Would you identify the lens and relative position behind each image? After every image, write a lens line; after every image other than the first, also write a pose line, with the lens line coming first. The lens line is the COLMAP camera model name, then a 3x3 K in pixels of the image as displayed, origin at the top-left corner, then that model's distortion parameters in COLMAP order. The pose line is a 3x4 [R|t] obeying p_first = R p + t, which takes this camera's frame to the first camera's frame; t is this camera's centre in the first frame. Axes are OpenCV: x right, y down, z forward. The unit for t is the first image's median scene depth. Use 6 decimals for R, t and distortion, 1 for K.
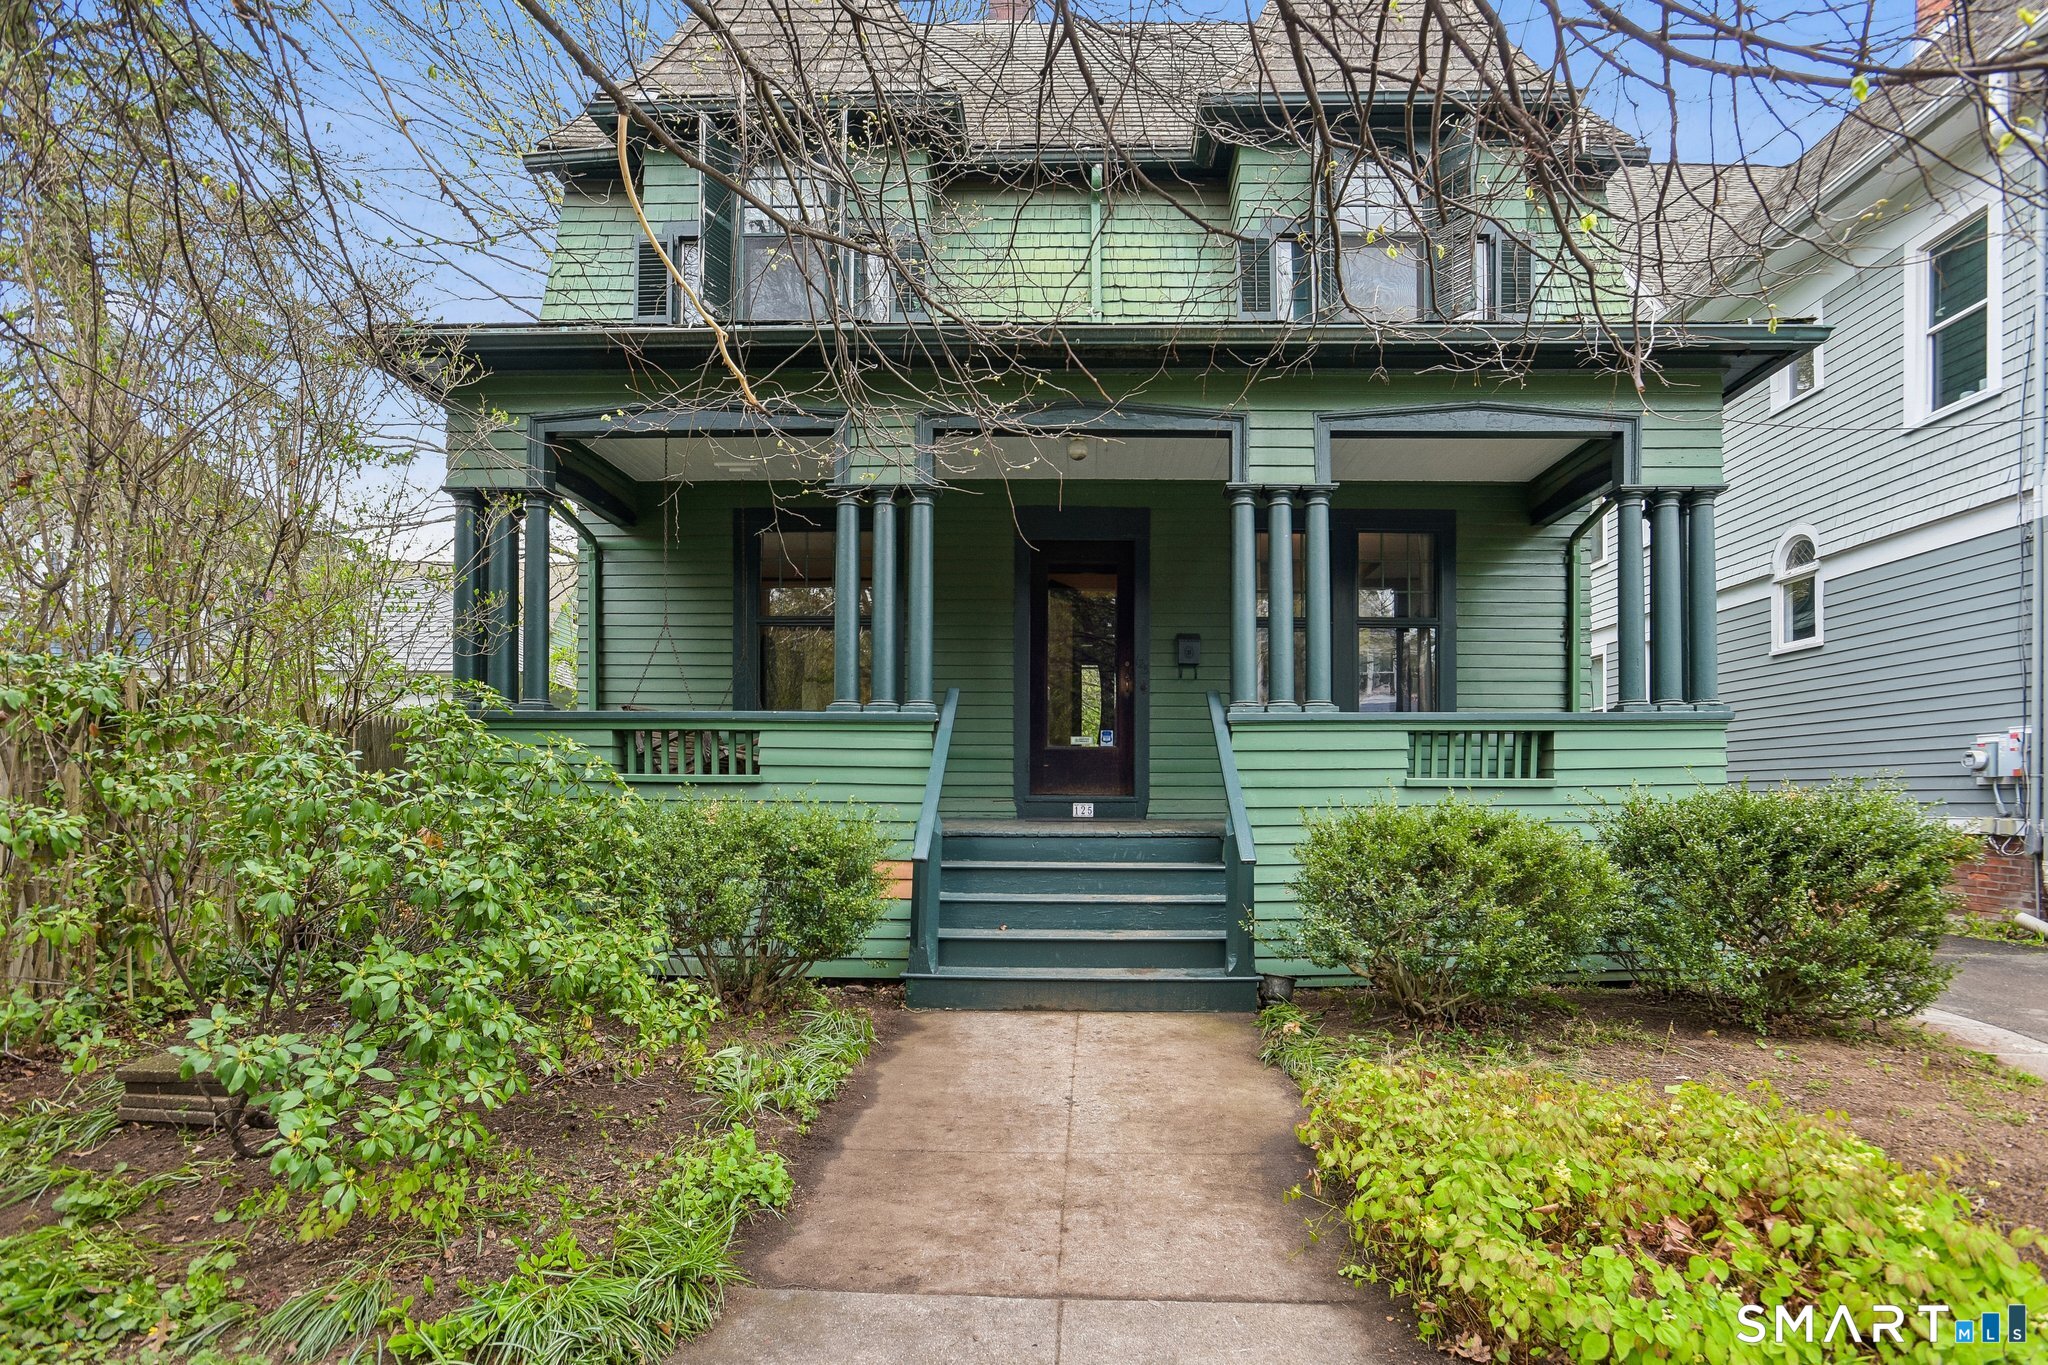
lens RADIAL K [[1036.6, 0, 1012.9], [0, 1036.6, 784.3], [0, 0, 1]] dist [-0.002818, 0.000116]
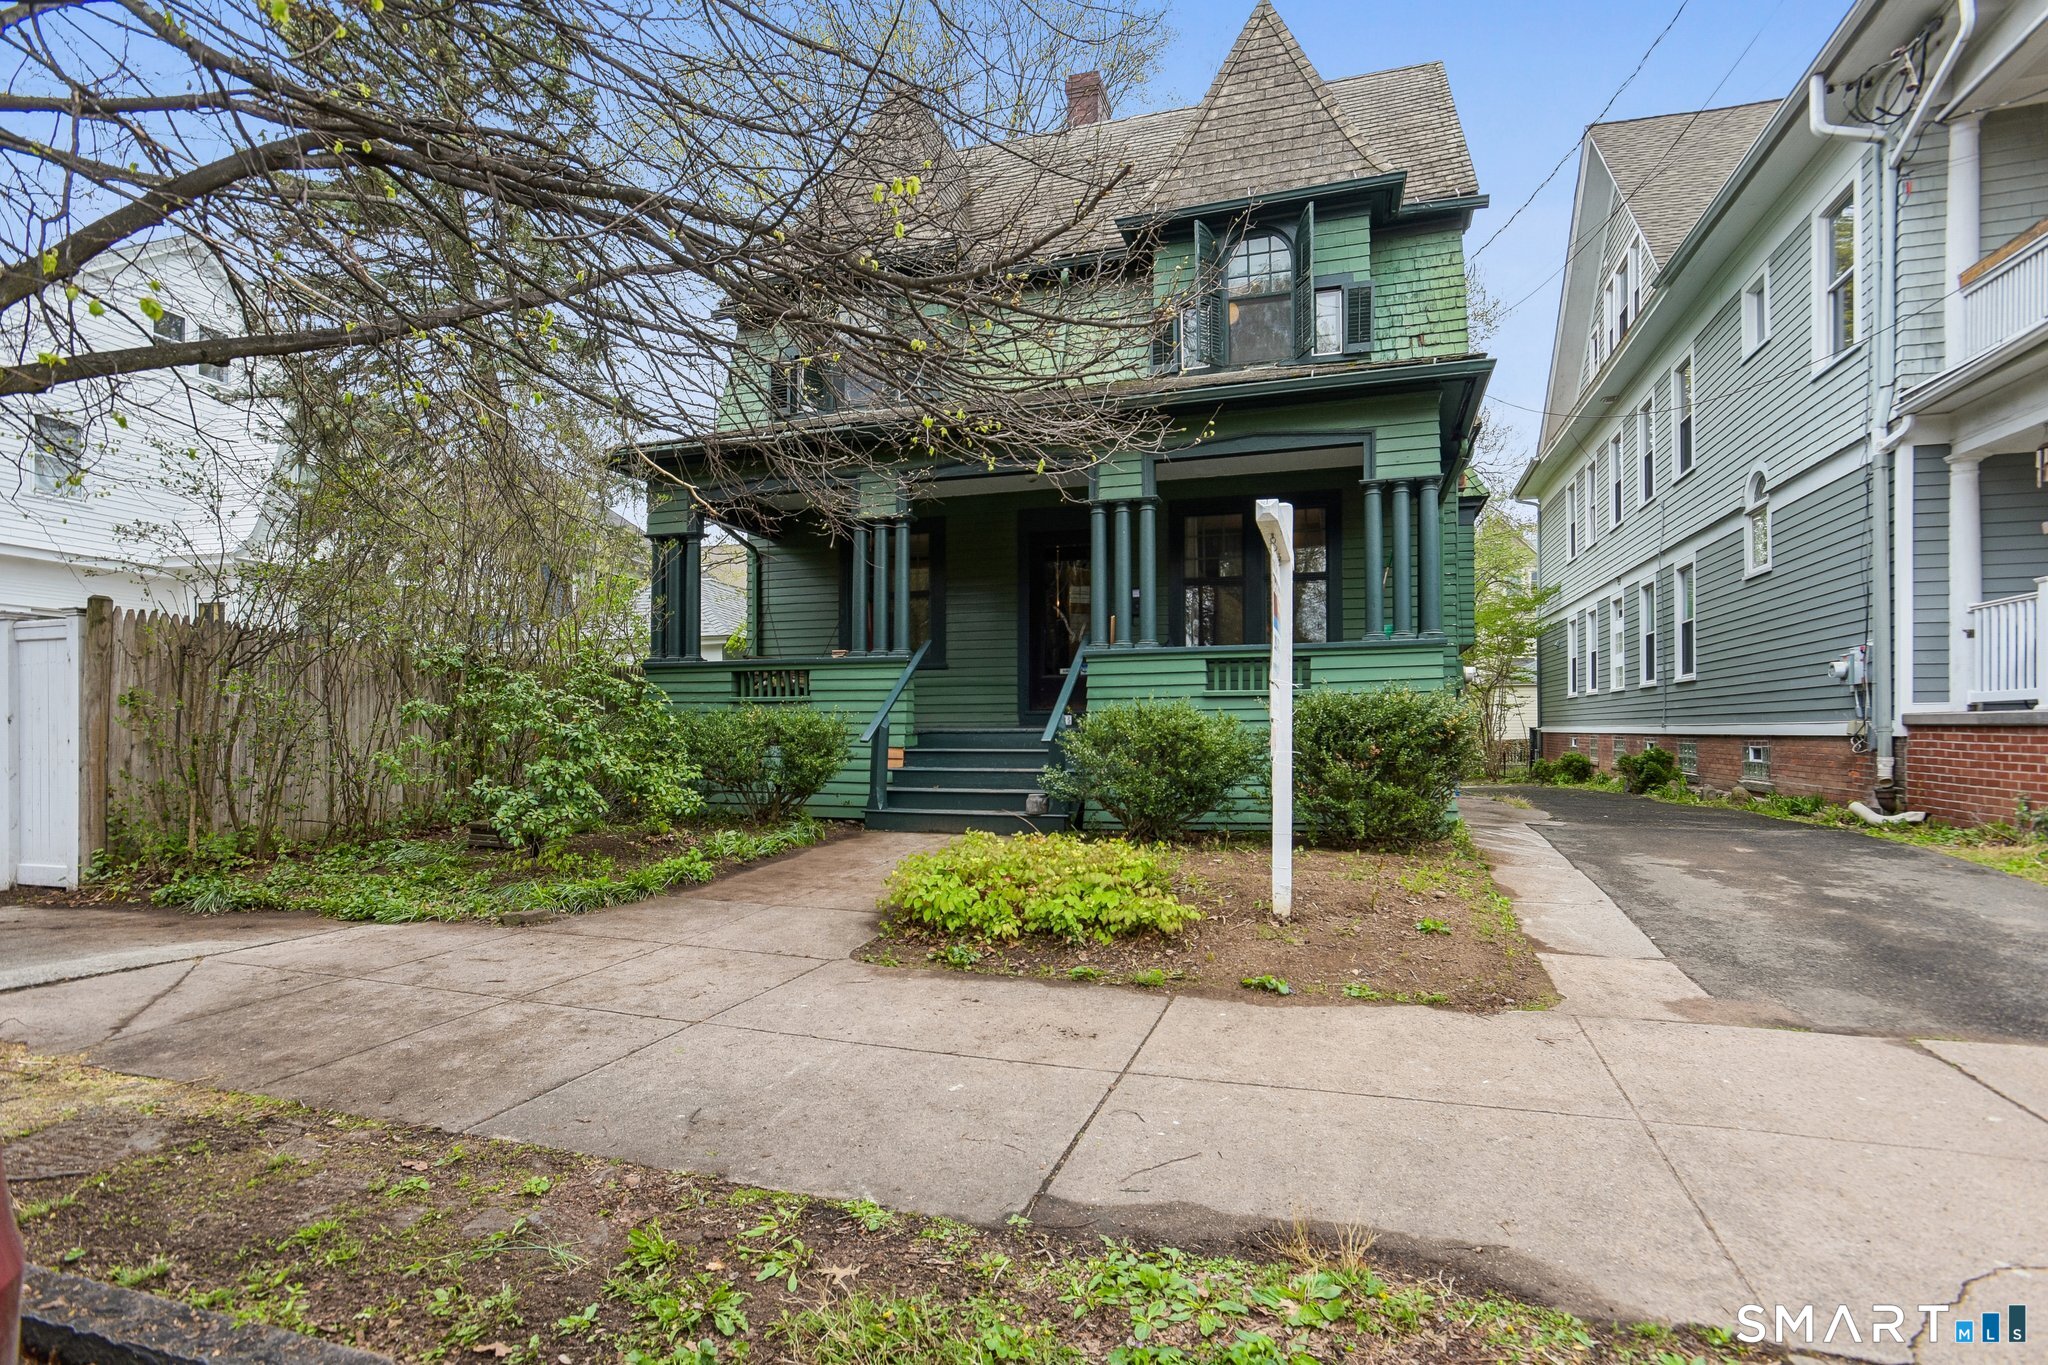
lens RADIAL K [[1036.6, 0, 1024.1], [0, 1036.6, 698.0], [0, 0, 1]] dist [-0.002818, 0.000116]
pose [[0.957453, -0.016099, -0.288139, 0.555701], [0.009437, 0.999655, -0.024495, 0.037307], [0.288434, 0.020734, 0.957275, -0.483277]]
